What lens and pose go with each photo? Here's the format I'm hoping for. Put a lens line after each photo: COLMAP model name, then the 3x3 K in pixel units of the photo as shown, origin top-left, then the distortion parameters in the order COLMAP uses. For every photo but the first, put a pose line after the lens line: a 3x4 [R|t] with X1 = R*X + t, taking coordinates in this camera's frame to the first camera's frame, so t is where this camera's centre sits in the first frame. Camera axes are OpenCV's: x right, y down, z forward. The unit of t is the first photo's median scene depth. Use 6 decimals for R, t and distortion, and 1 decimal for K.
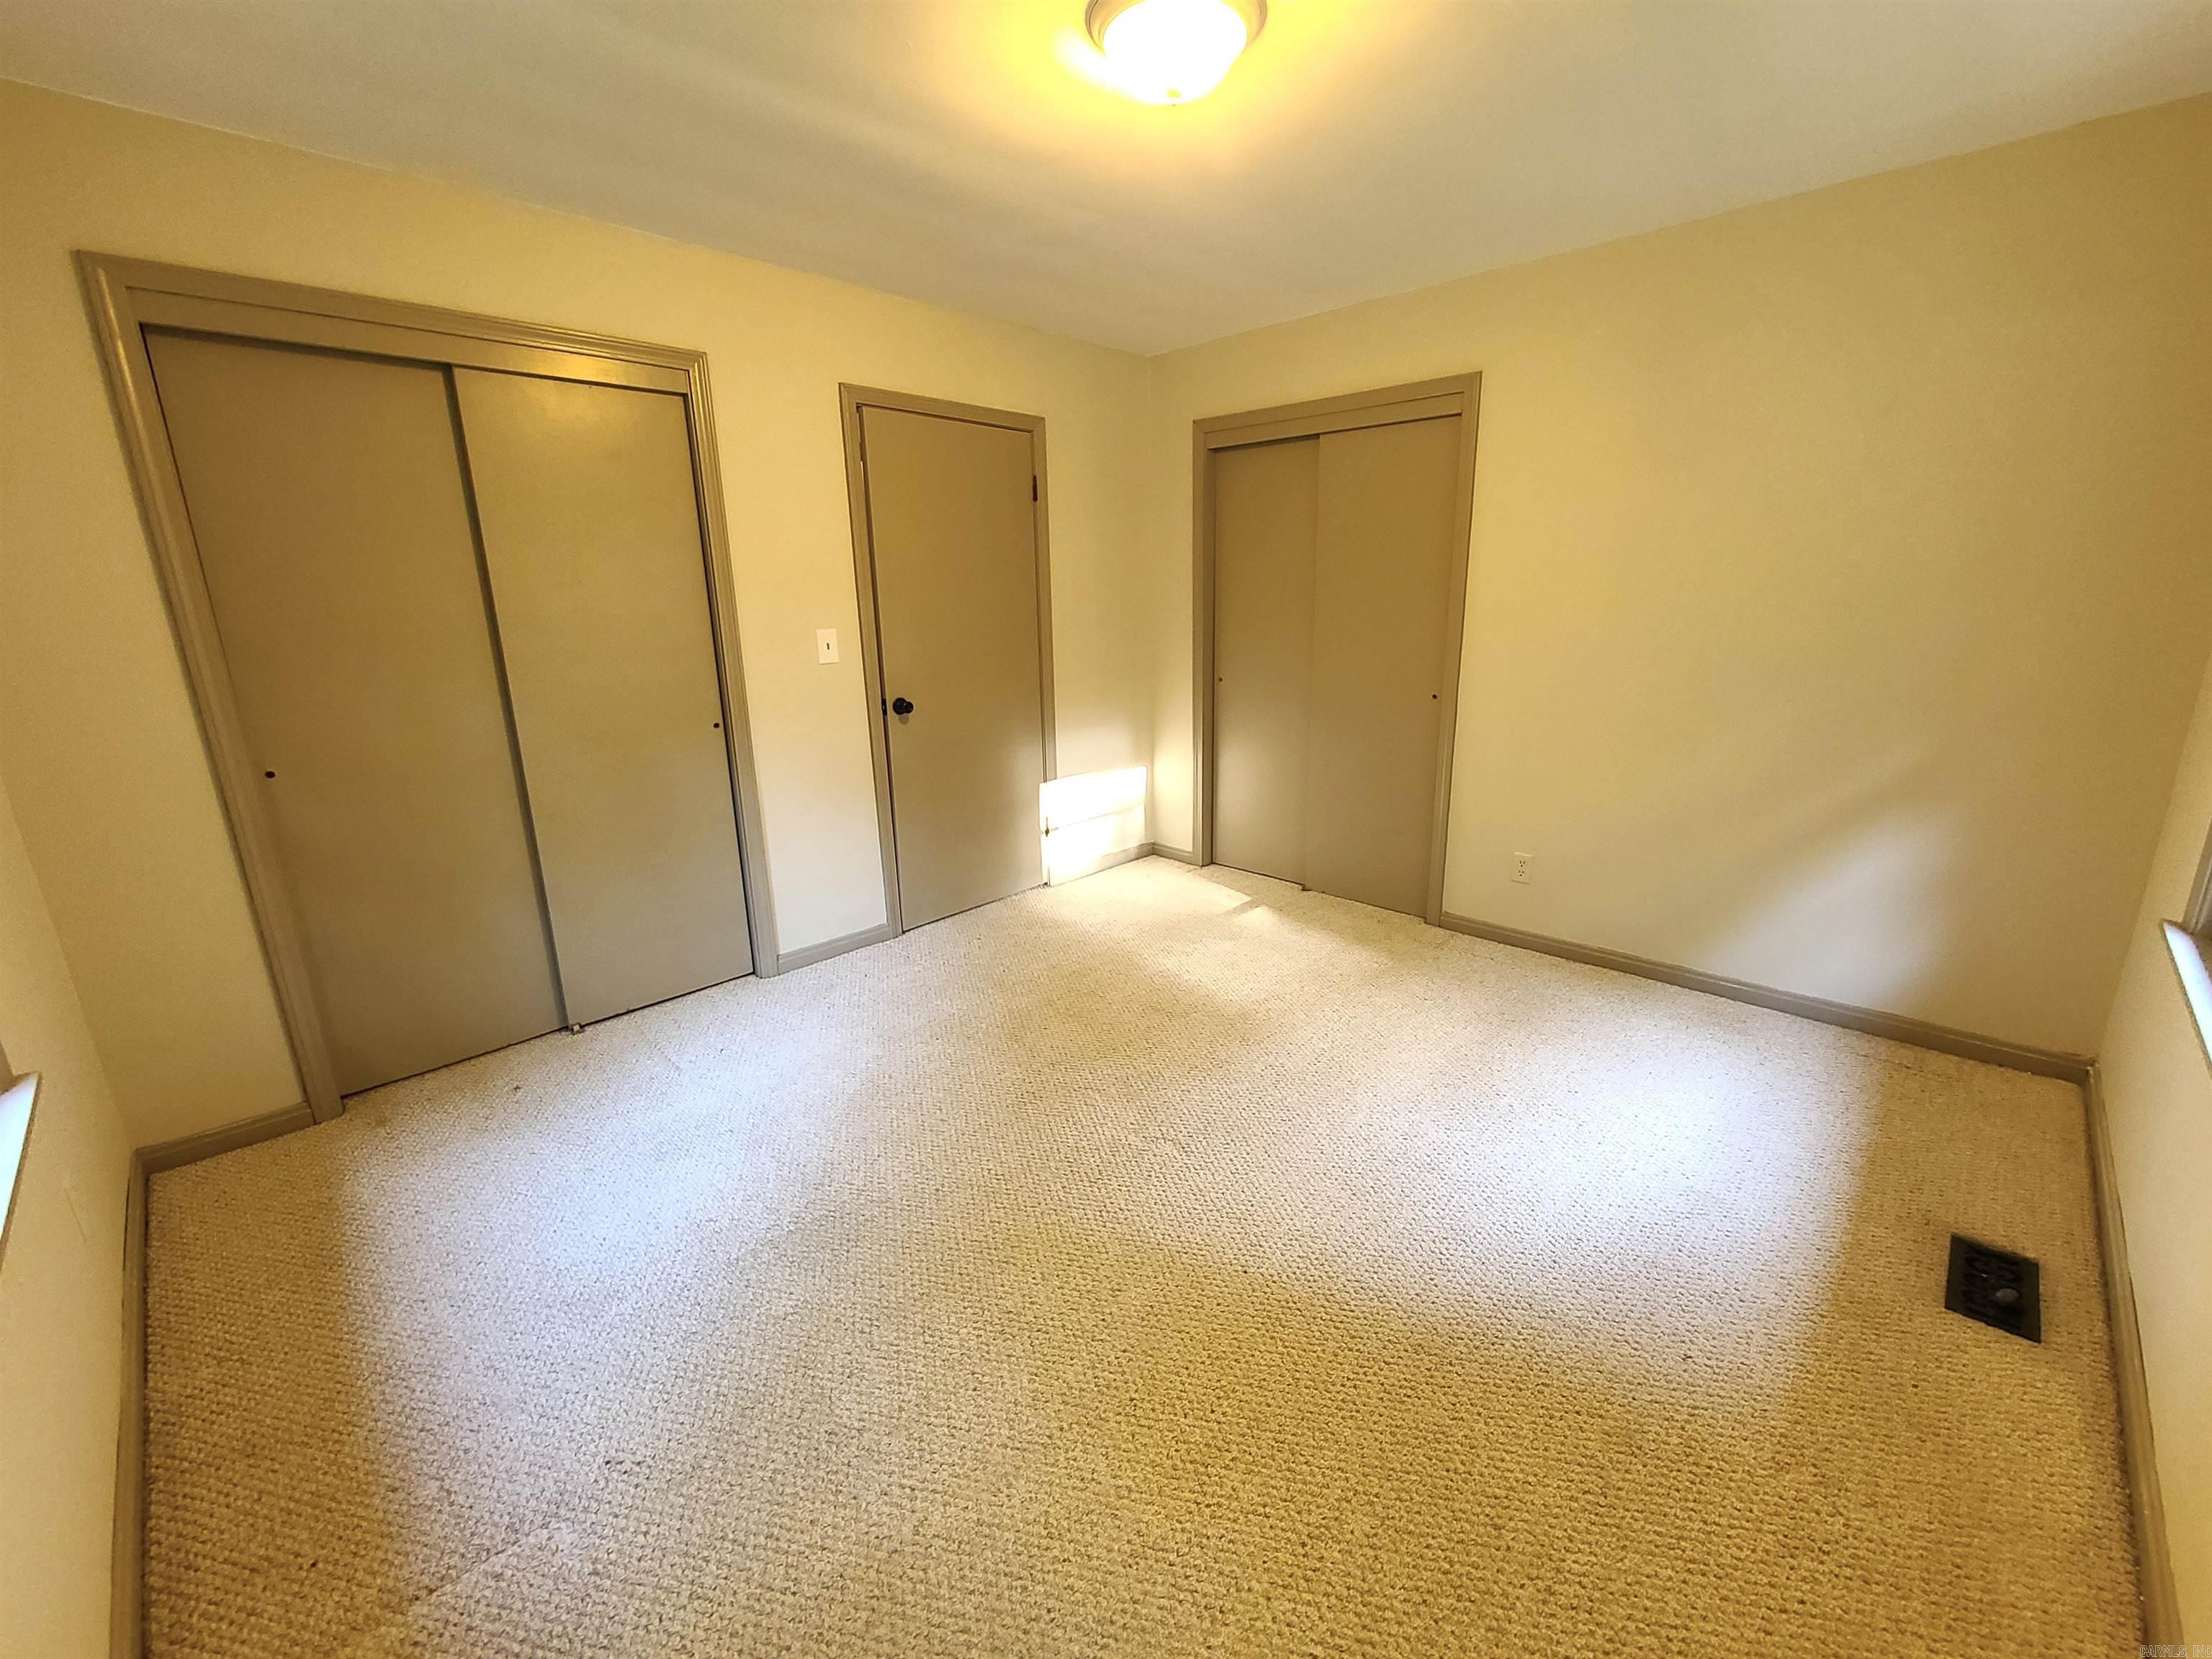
lens RADIAL K [[900.2, 0, 1122.8], [0, 900.2, 828.3], [0, 0, 1]] dist [-0.002329, -0.000526]
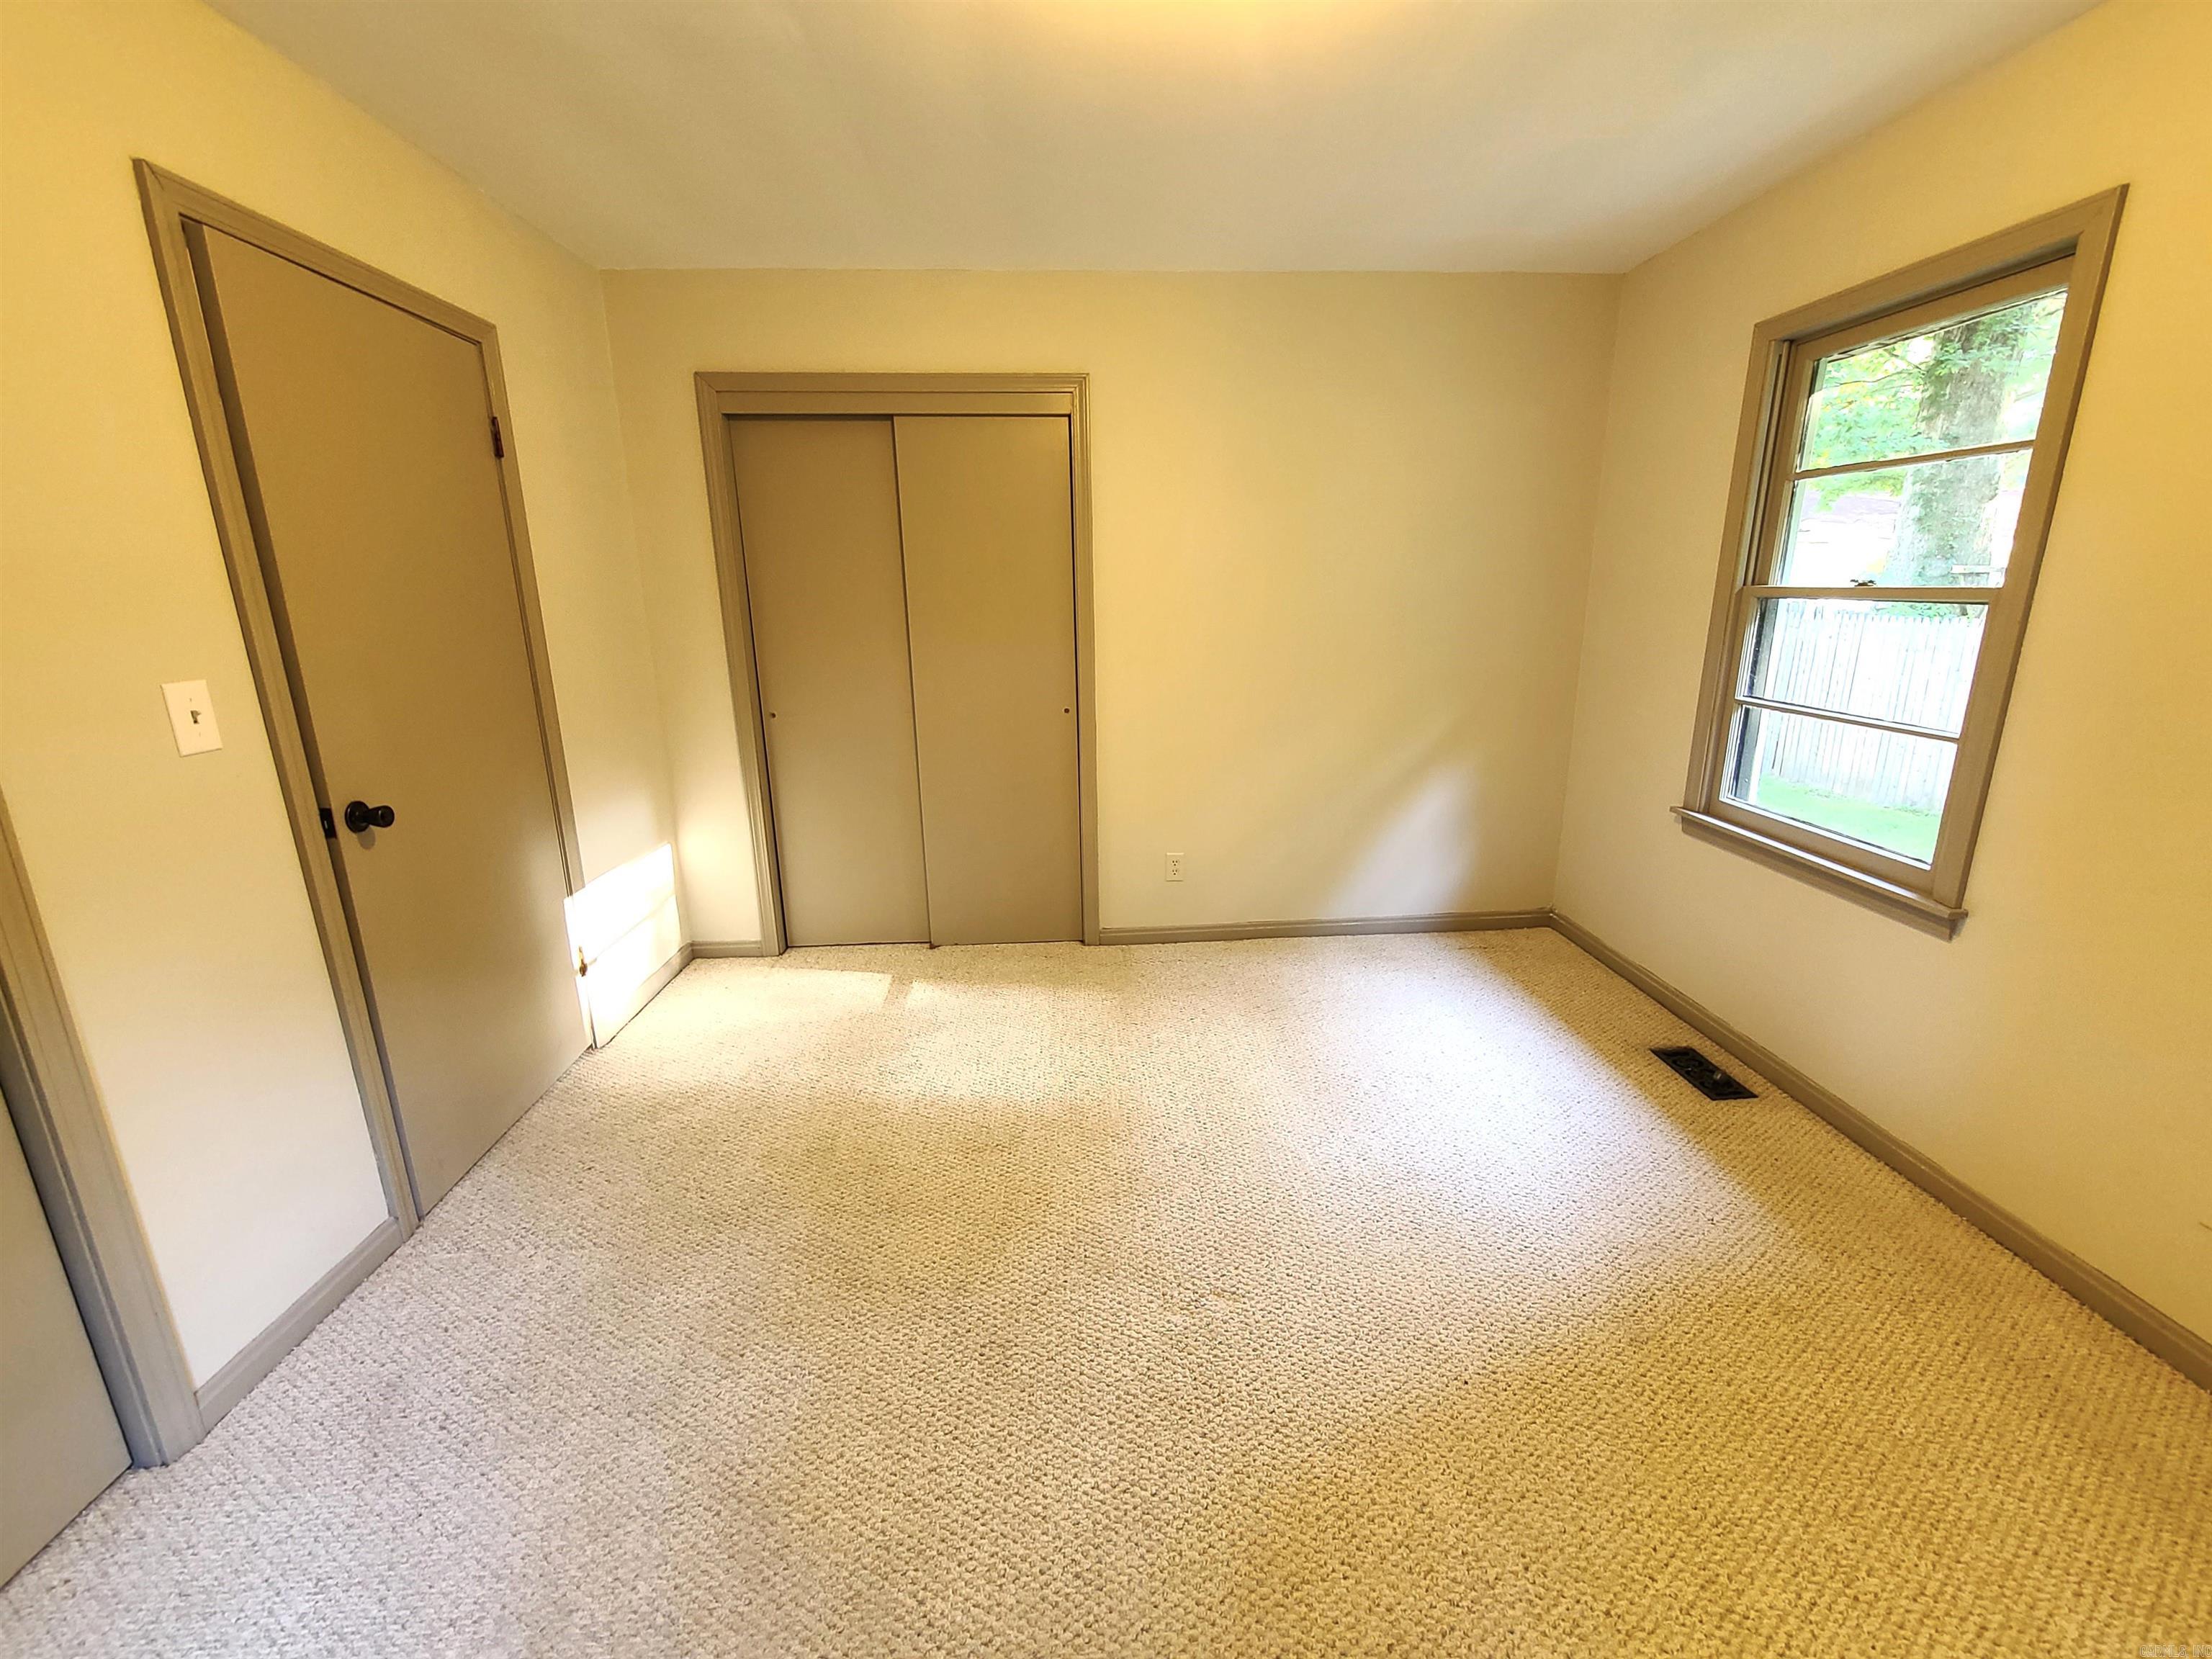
lens RADIAL K [[911.2, 0, 1111.7], [0, 911.2, 823.1], [0, 0, 1]] dist [0.000336, -0.000780]
pose [[0.680050, -0.176314, 0.711650, -0.327475], [0.191788, 0.979635, 0.059437, -0.077981], [-0.707637, 0.096065, 0.700016, 0.305354]]
